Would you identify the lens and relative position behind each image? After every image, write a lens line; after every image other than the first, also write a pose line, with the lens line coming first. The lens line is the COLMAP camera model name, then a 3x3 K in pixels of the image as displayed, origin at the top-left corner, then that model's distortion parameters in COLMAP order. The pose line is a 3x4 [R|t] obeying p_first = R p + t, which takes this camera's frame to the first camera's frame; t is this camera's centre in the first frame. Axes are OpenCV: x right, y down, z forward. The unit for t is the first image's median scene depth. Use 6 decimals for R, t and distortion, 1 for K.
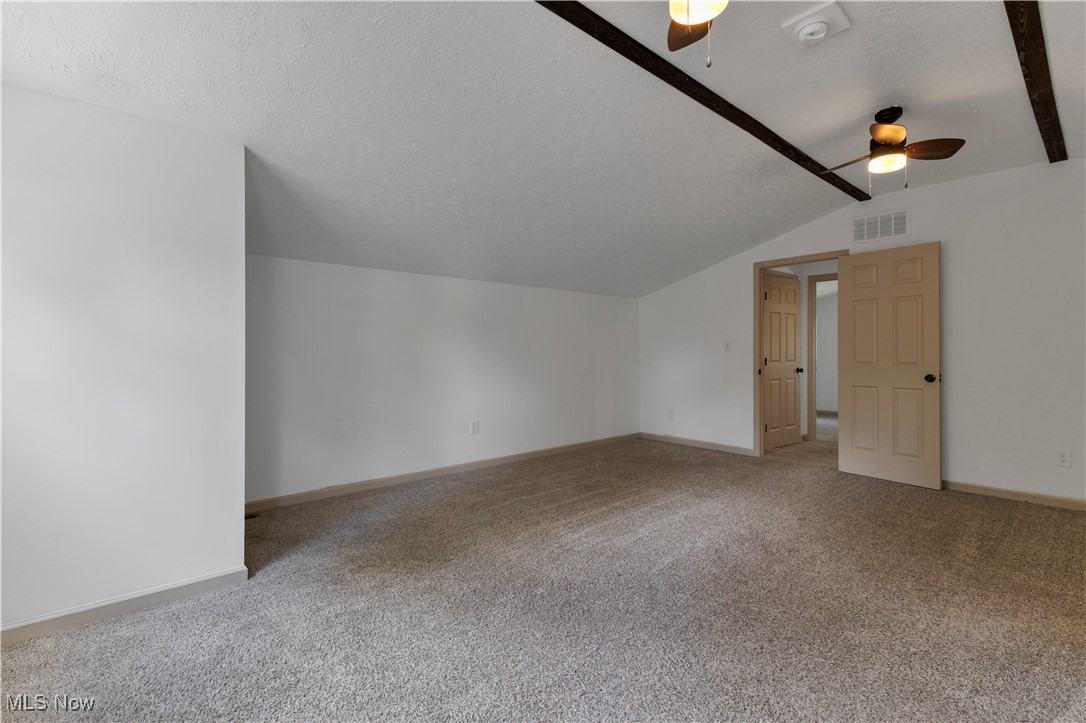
lens RADIAL K [[485.1, 0, 546.7], [0, 485.1, 356.8], [0, 0, 1]] dist [0.000917, -0.001200]
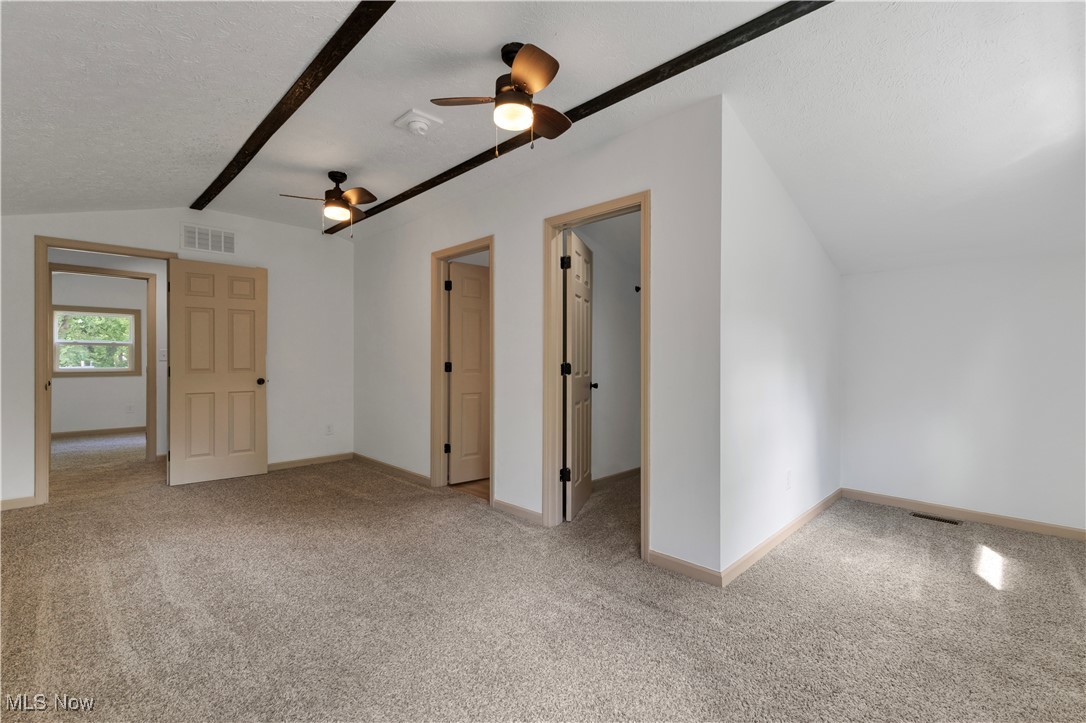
lens RADIAL K [[485.1, 0, 540.7], [0, 485.1, 358.6], [0, 0, 1]] dist [0.000917, -0.001200]
pose [[-0.062290, -0.002332, 0.998055, -0.431499], [0.009386, 0.999952, 0.002922, -0.008652], [-0.998014, 0.009550, -0.062265, 0.380378]]
